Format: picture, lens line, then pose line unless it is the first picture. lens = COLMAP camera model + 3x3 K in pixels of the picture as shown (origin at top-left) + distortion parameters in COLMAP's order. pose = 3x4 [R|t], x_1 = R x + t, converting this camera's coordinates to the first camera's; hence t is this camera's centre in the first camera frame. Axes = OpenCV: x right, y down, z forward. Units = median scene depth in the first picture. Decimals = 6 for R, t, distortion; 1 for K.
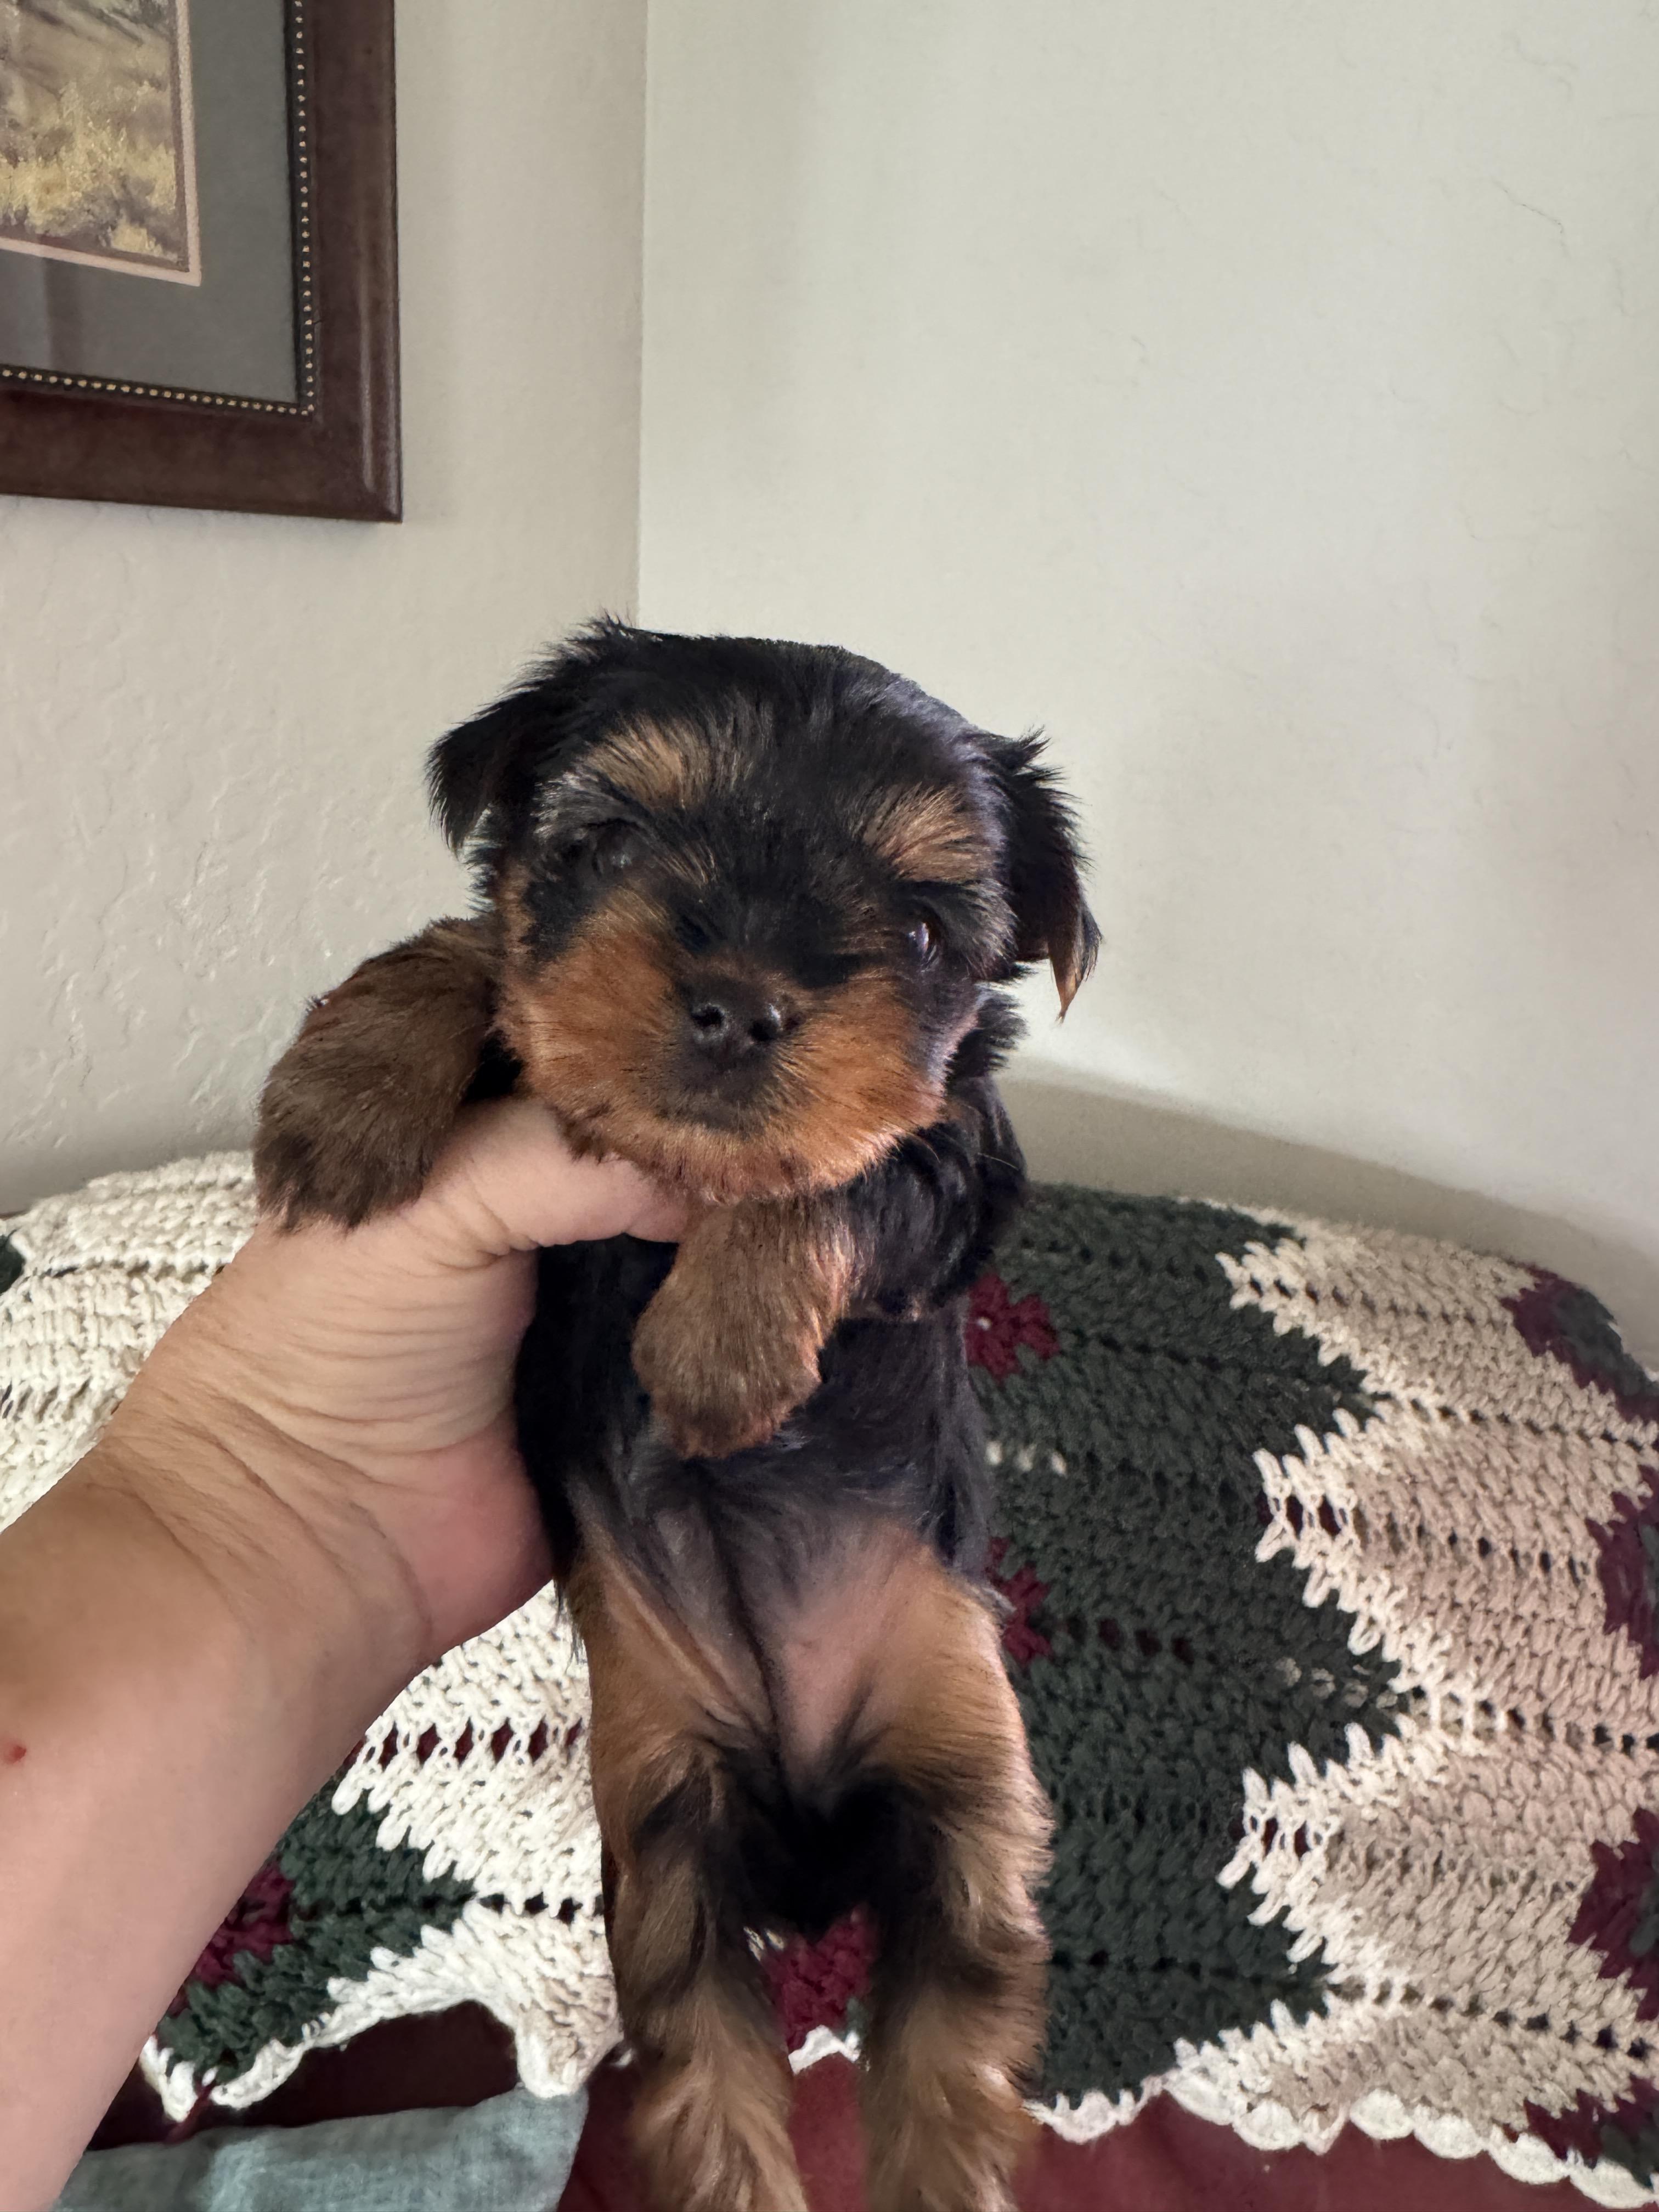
lens RADIAL K [[1547.7, 0, 833.4], [0, 1547.7, 1108.5], [0, 0, 1]] dist [-0.007444, 0.003317]
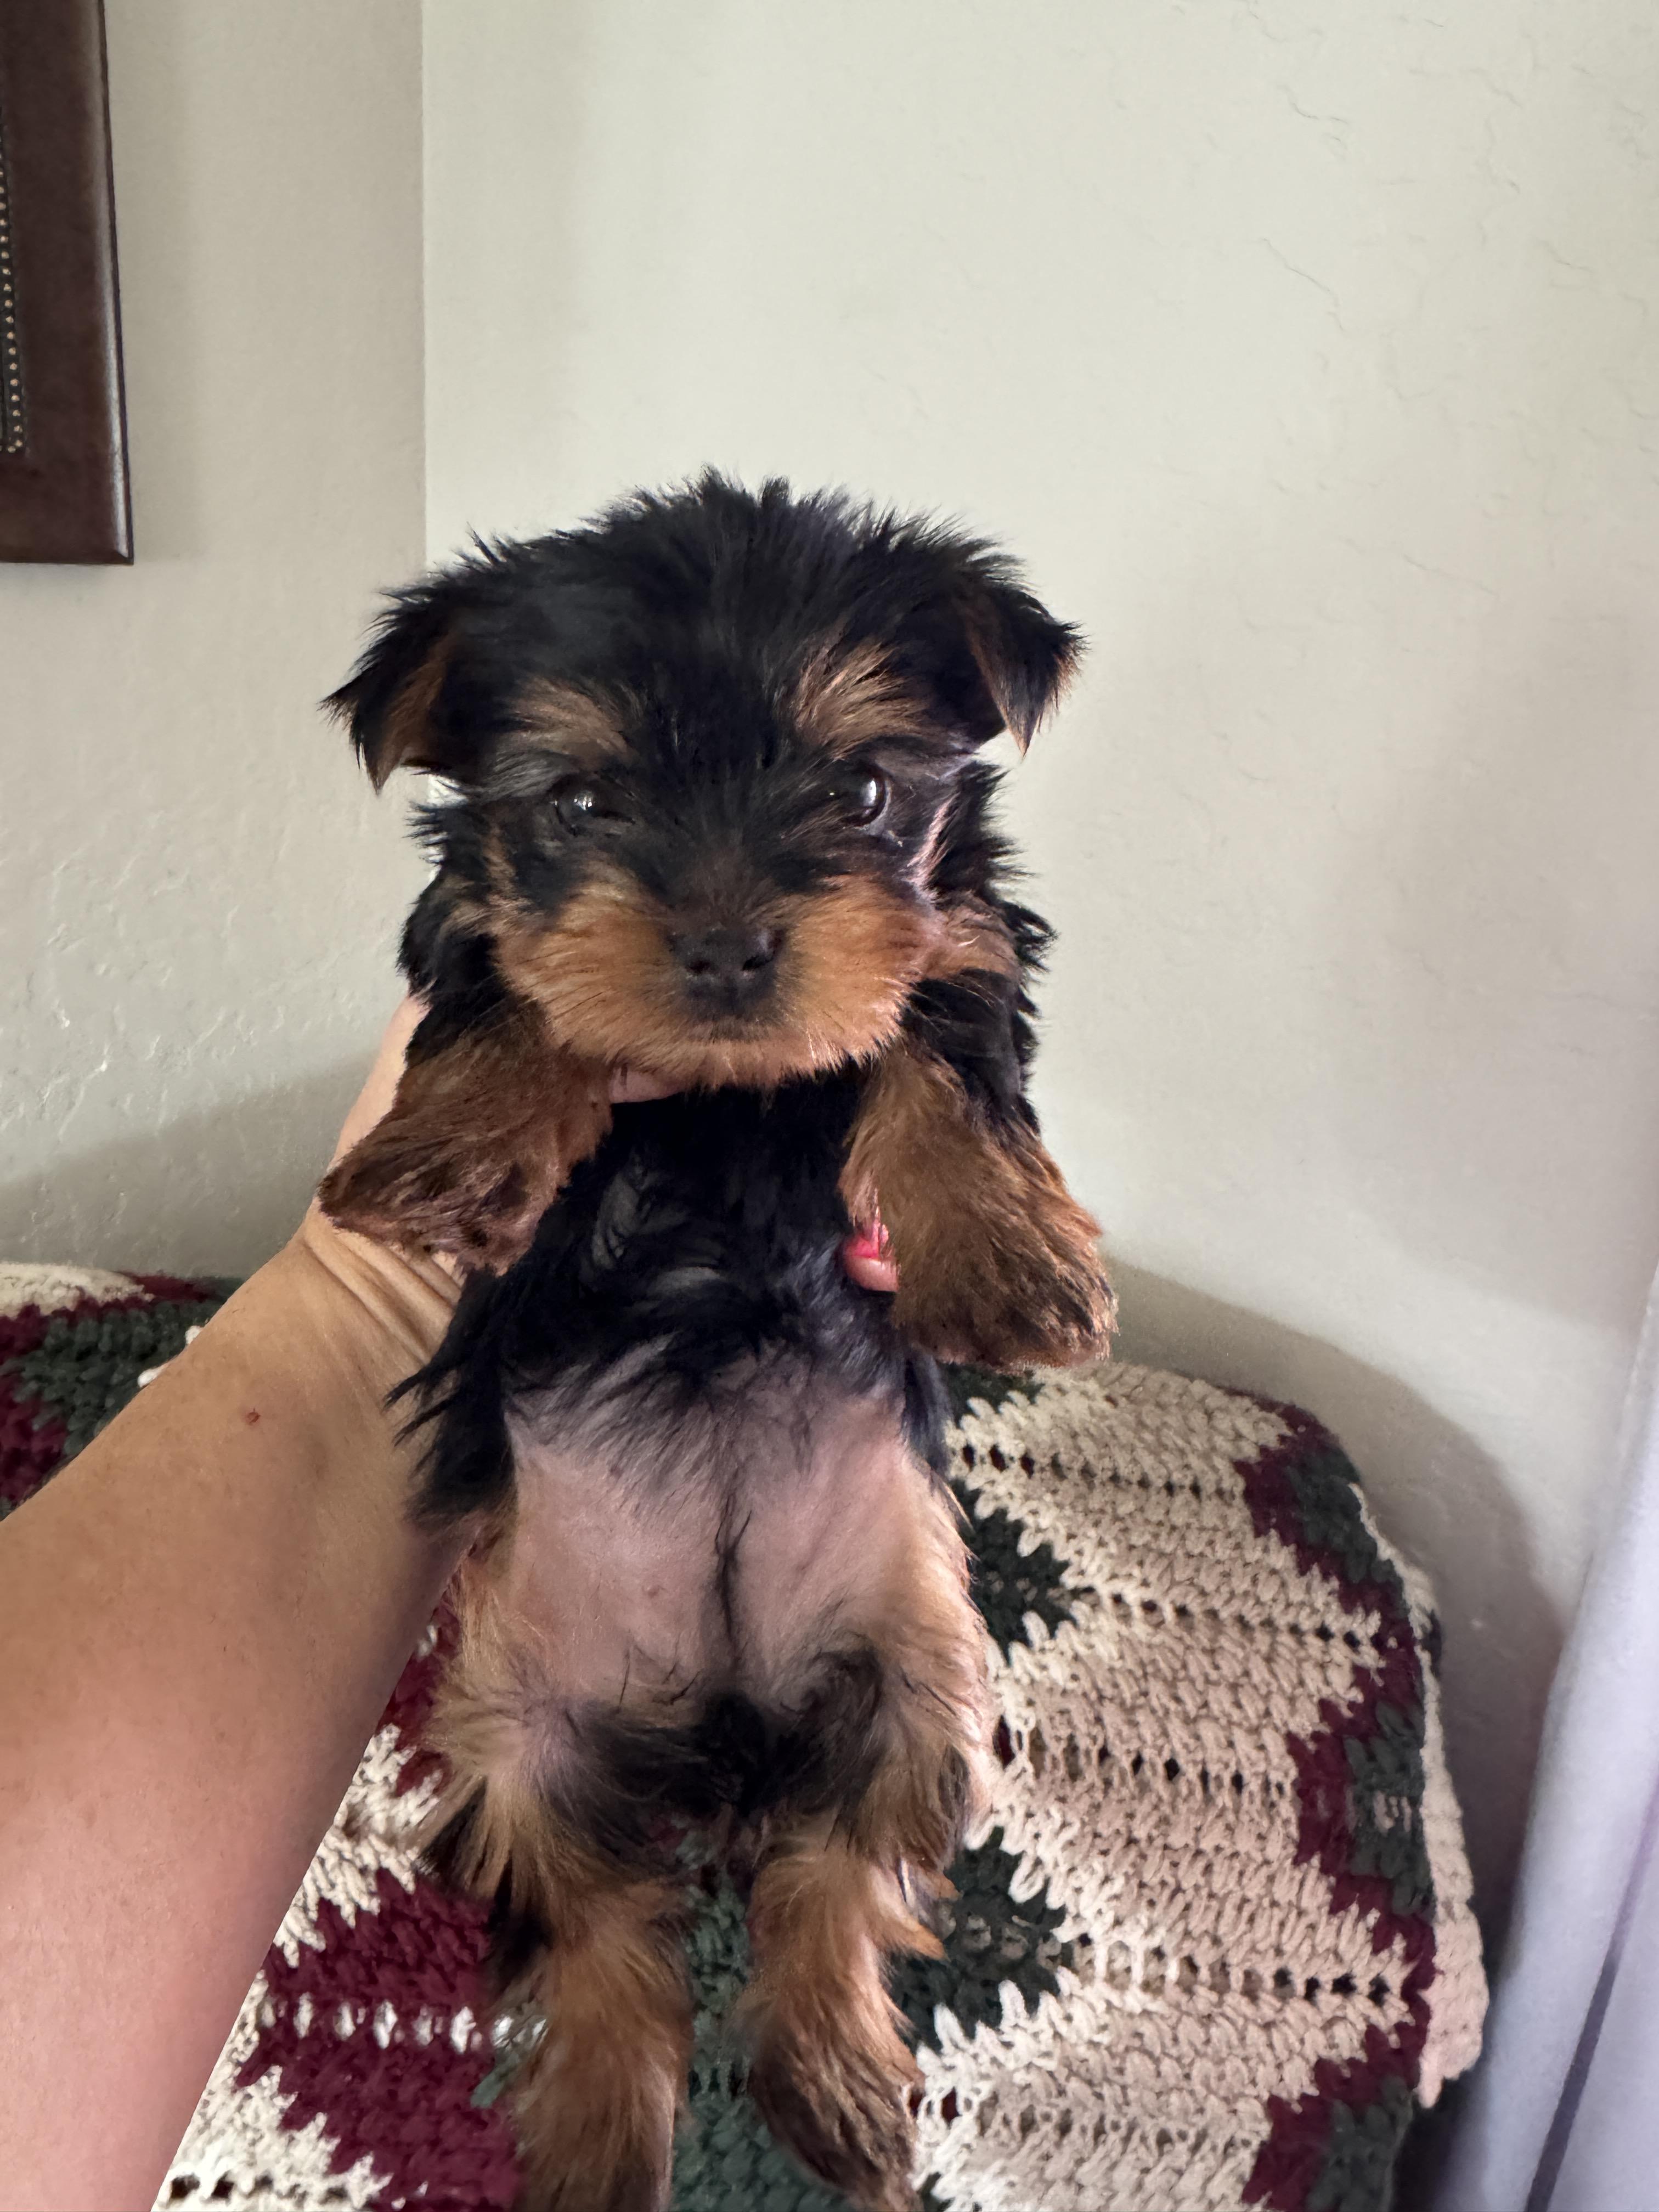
lens RADIAL K [[1547.7, 0, 825.1], [0, 1547.7, 1103.0], [0, 0, 1]] dist [-0.007444, 0.003317]
pose [[0.999575, 0.007632, 0.028133, 0.188428], [-0.008459, 0.999533, 0.029377, -0.147036], [-0.027896, -0.029603, 0.999172, 0.090190]]
